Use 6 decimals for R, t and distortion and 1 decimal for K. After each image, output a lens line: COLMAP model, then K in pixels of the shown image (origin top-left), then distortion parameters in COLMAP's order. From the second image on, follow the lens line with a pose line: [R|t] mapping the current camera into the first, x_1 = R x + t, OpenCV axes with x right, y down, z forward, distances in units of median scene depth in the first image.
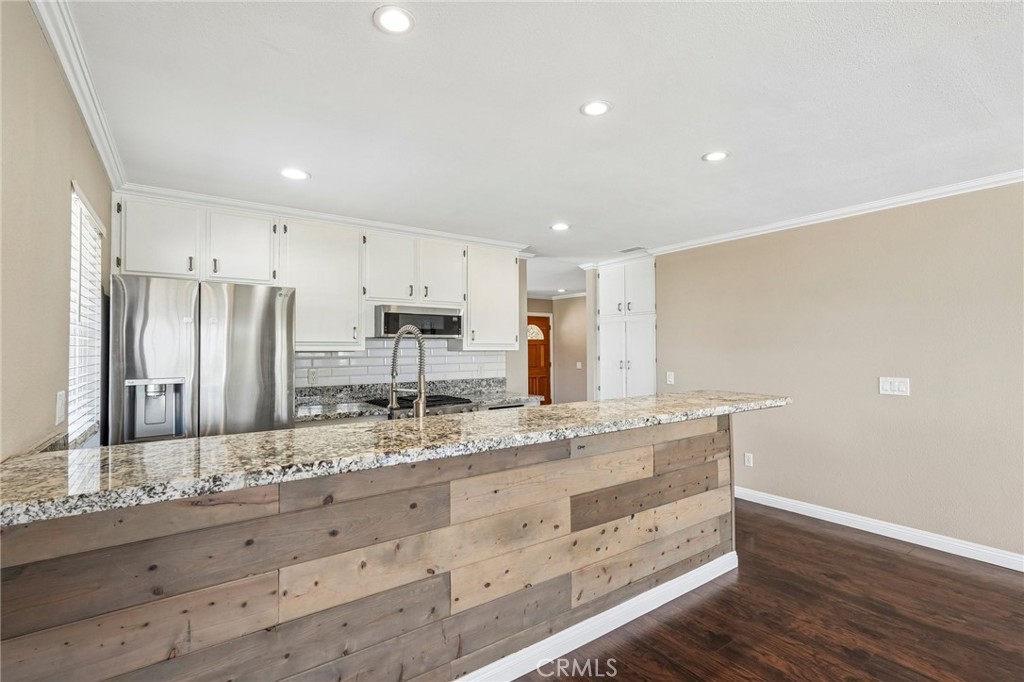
lens RADIAL K [[470.9, 0, 512.0], [0, 470.9, 341.0], [0, 0, 1]] dist [-0.004974, 0.000531]
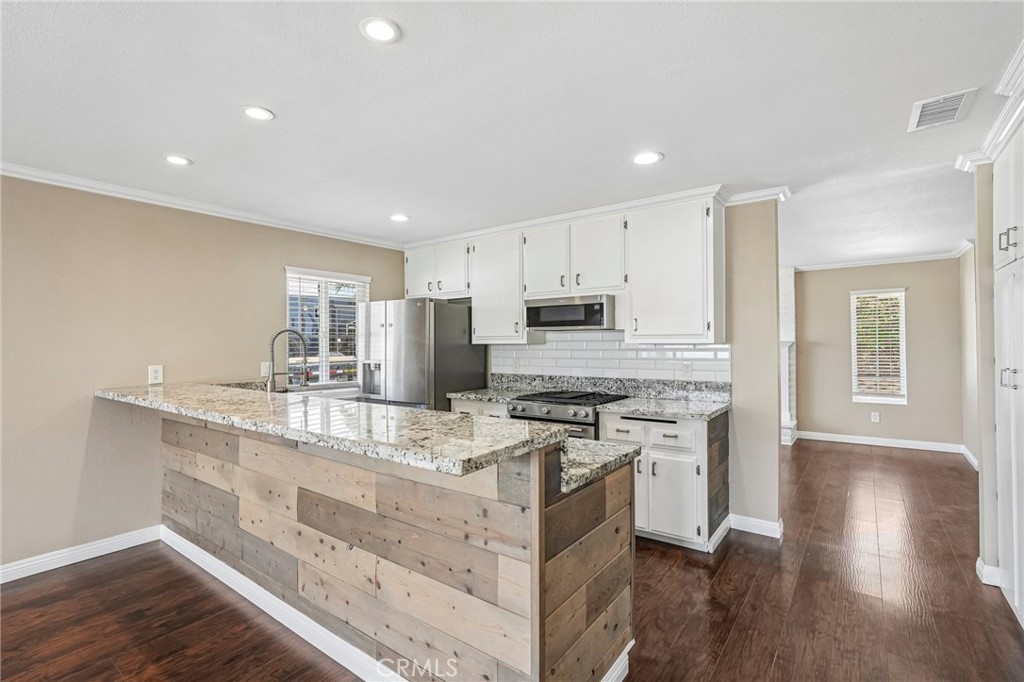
lens RADIAL K [[470.9, 0, 512.0], [0, 470.9, 341.0], [0, 0, 1]] dist [-0.004974, 0.000531]
pose [[0.304417, -0.000551, -0.952539, 0.701210], [0.021975, 0.999738, 0.006444, 0.006944], [0.952285, -0.022894, 0.304349, 0.636107]]
